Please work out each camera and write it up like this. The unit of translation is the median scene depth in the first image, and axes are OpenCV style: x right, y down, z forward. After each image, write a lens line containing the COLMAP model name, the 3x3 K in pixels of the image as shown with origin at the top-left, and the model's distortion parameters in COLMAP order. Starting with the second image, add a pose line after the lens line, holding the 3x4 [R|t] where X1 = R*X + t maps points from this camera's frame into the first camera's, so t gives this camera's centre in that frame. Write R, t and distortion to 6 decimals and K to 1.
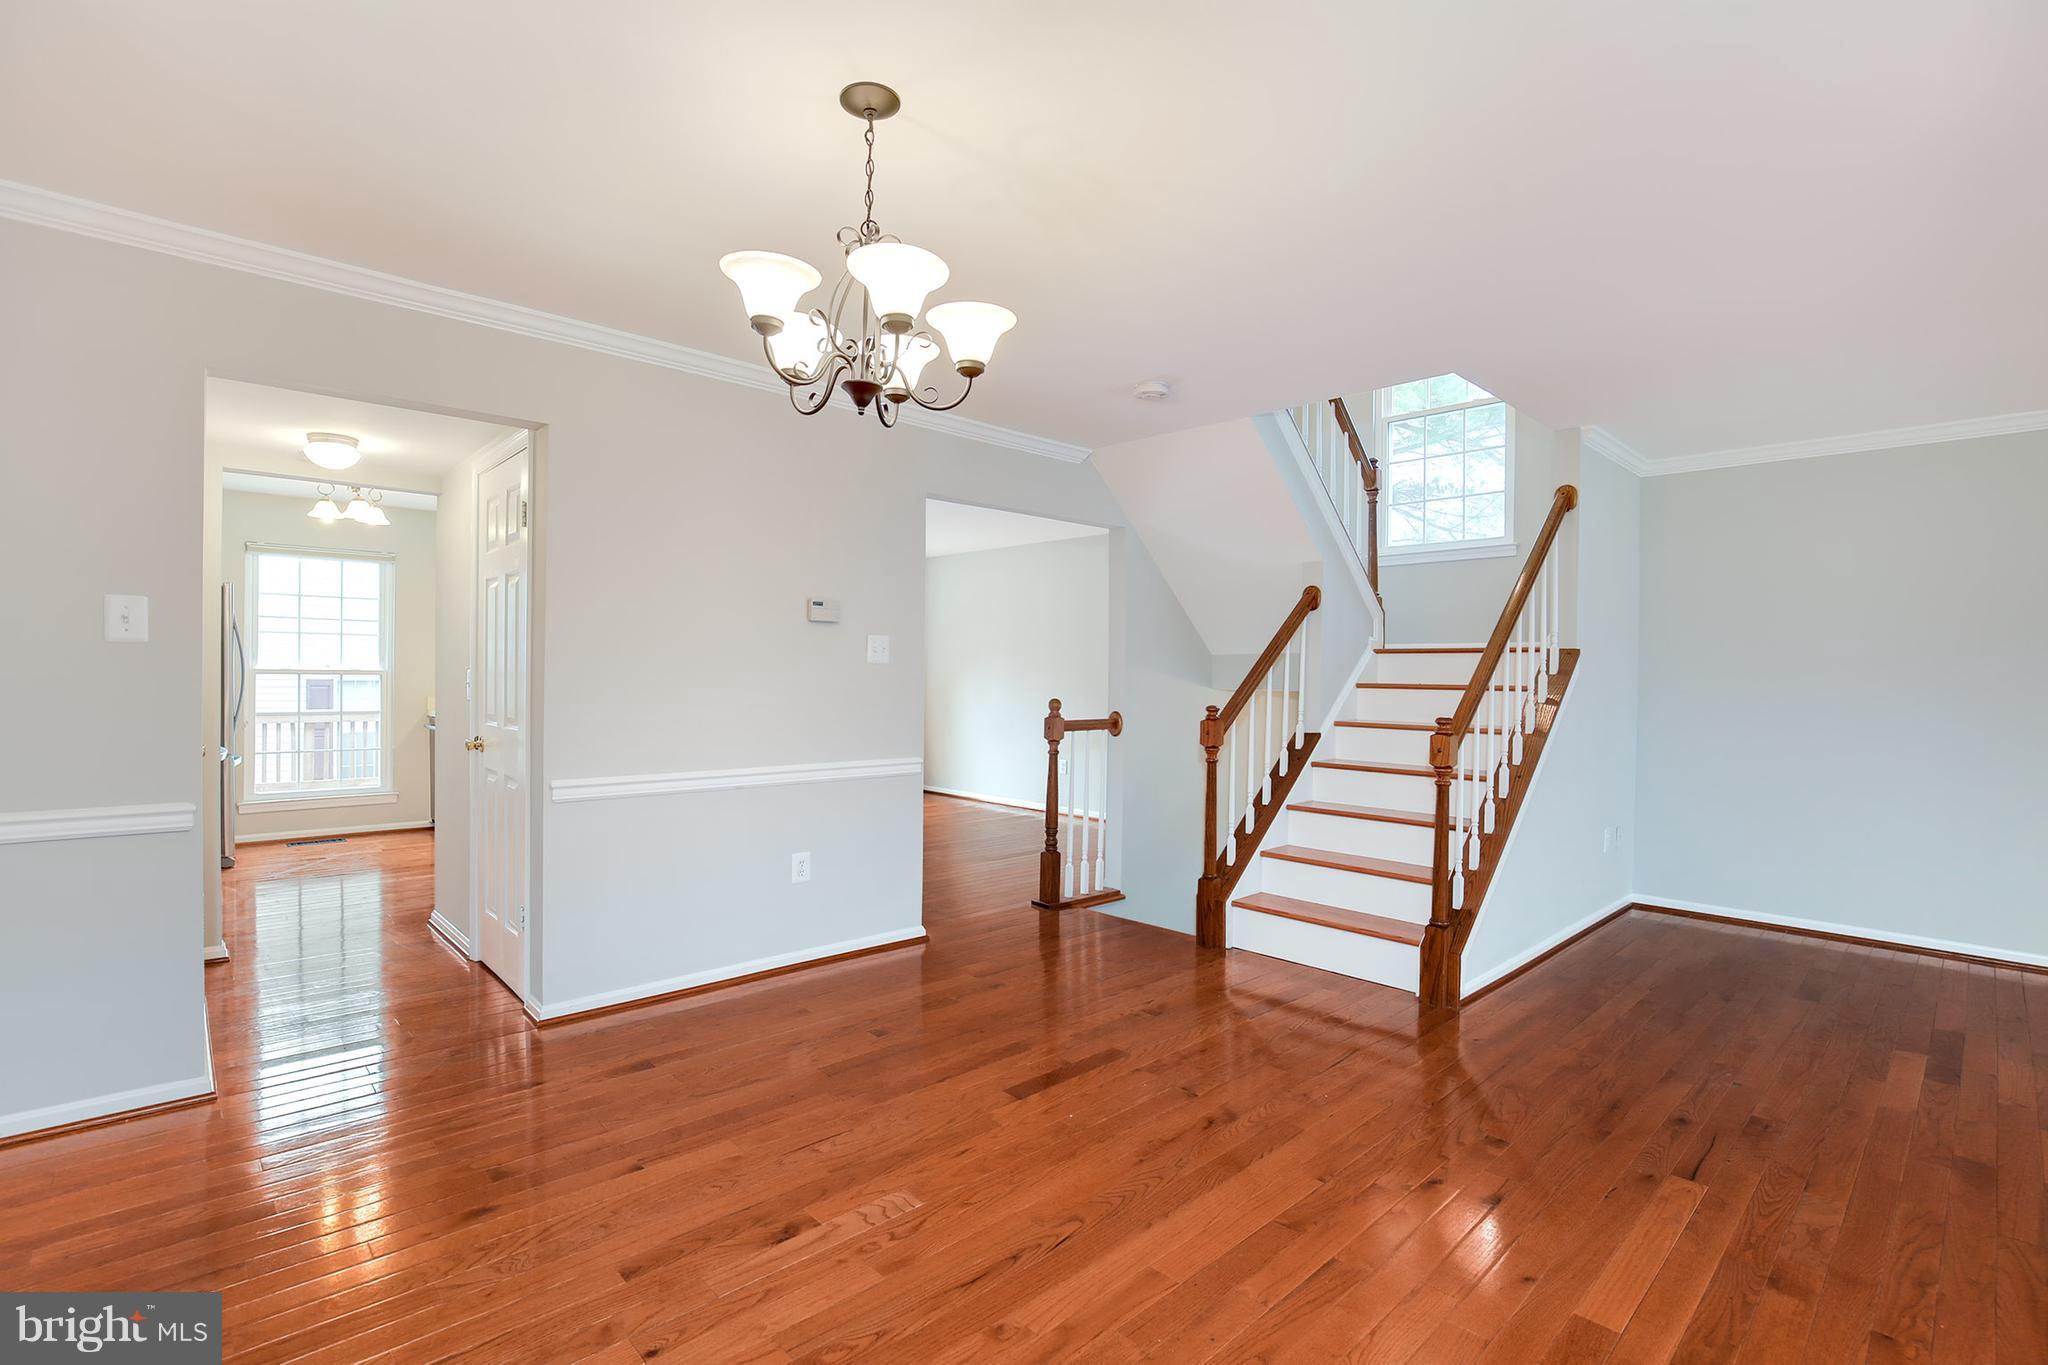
lens RADIAL K [[952.6, 0, 1014.9], [0, 952.6, 689.4], [0, 0, 1]] dist [-0.022973, 0.000663]
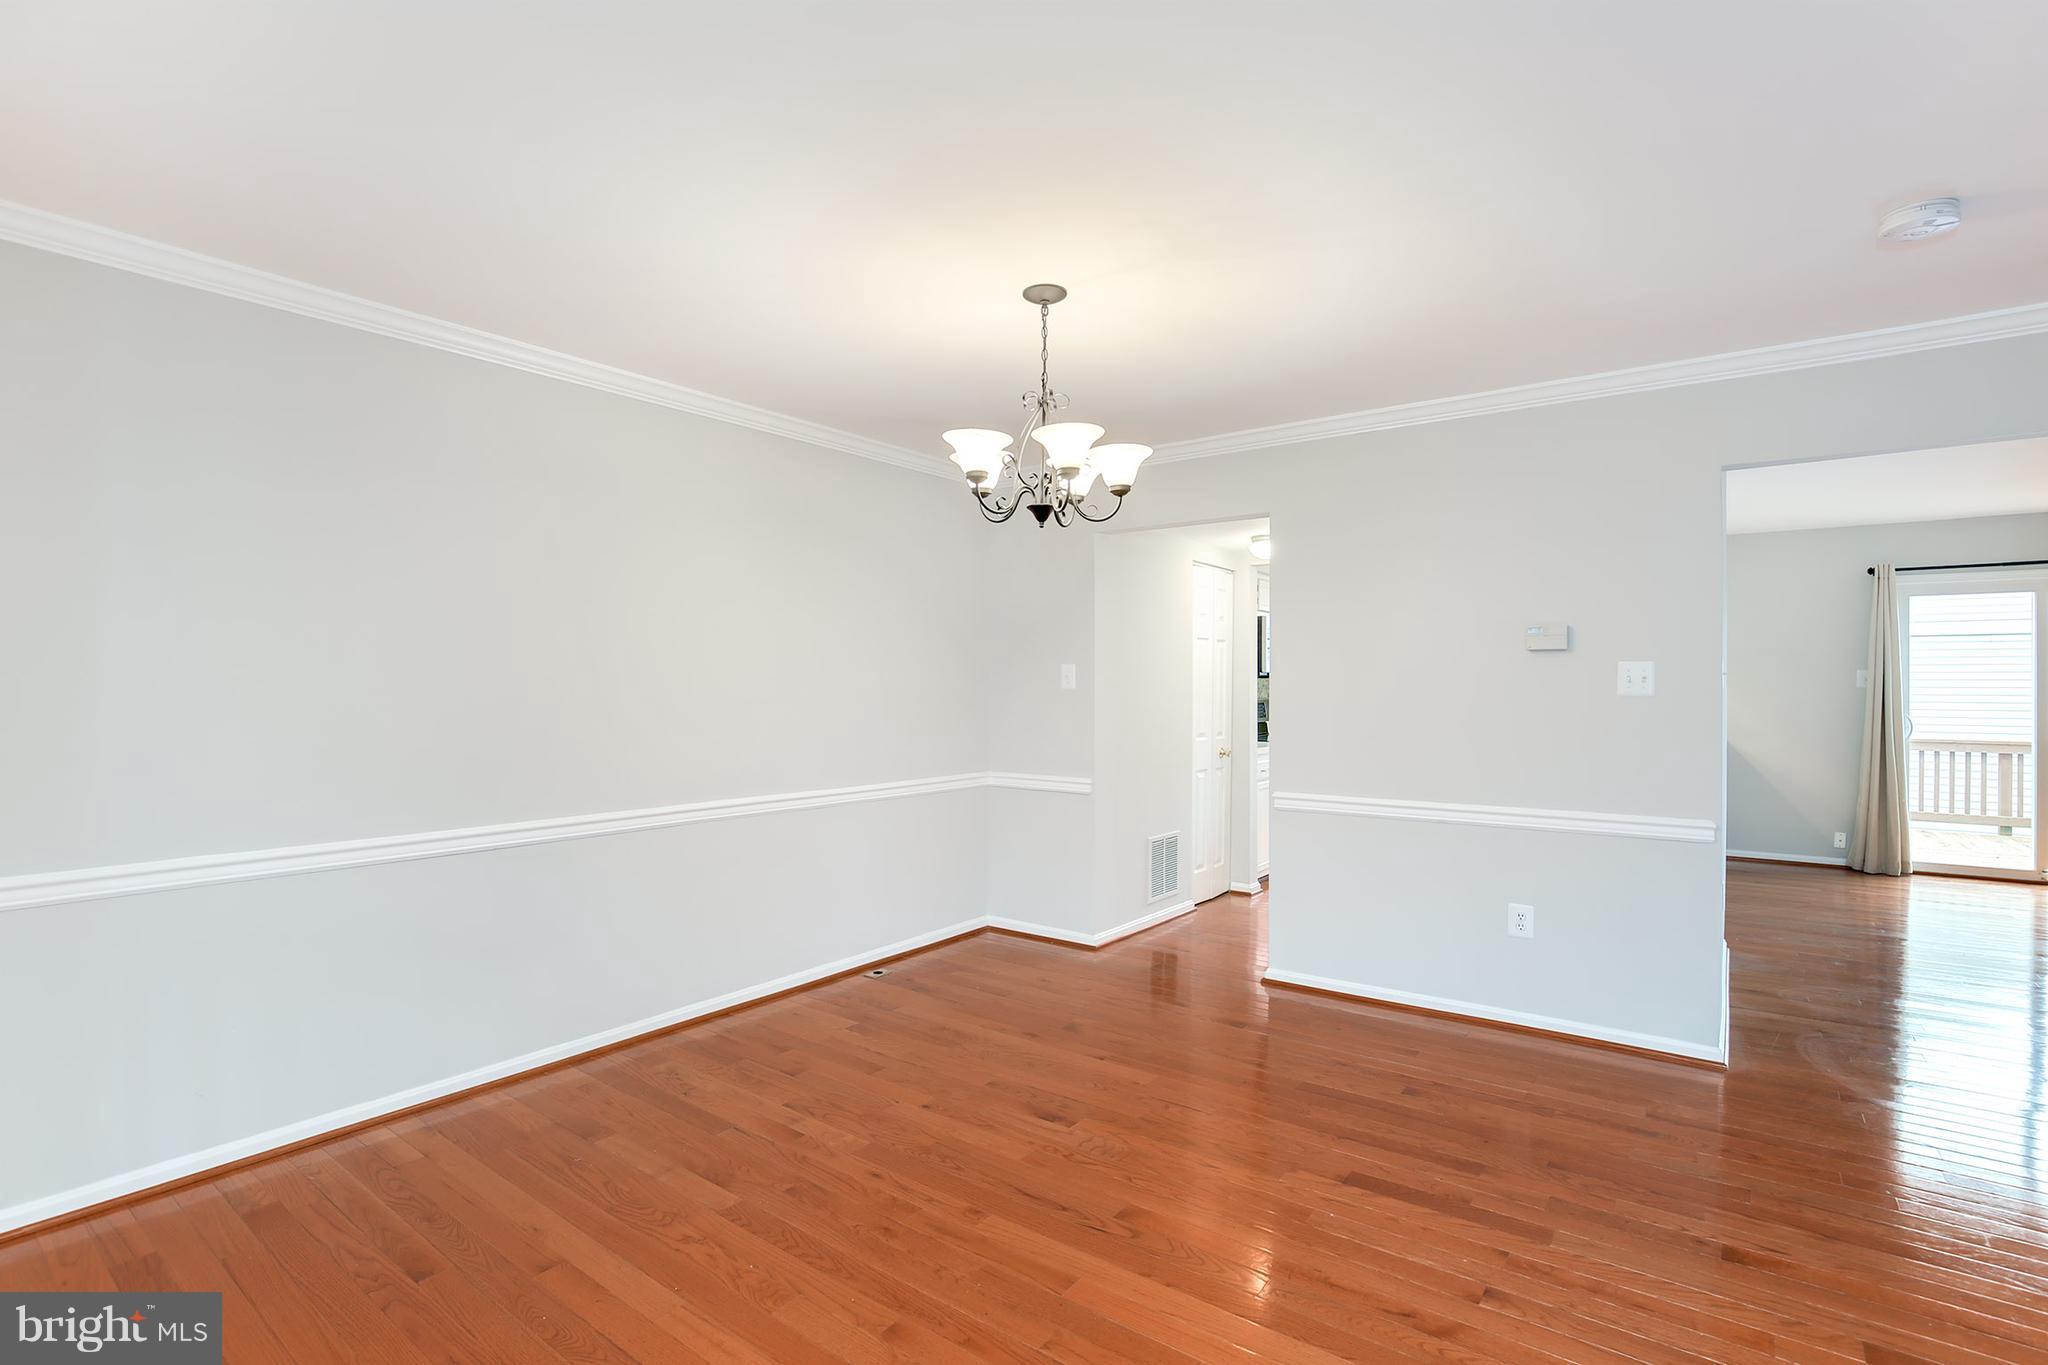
lens RADIAL K [[974.7, 0, 1046.1], [0, 974.7, 695.7], [0, 0, 1]] dist [-0.019219, -0.000079]
pose [[0.174941, -0.002548, -0.984576, 0.811173], [-0.008587, 0.999955, -0.004114, -0.028209], [0.984542, 0.009174, 0.174911, 0.510416]]
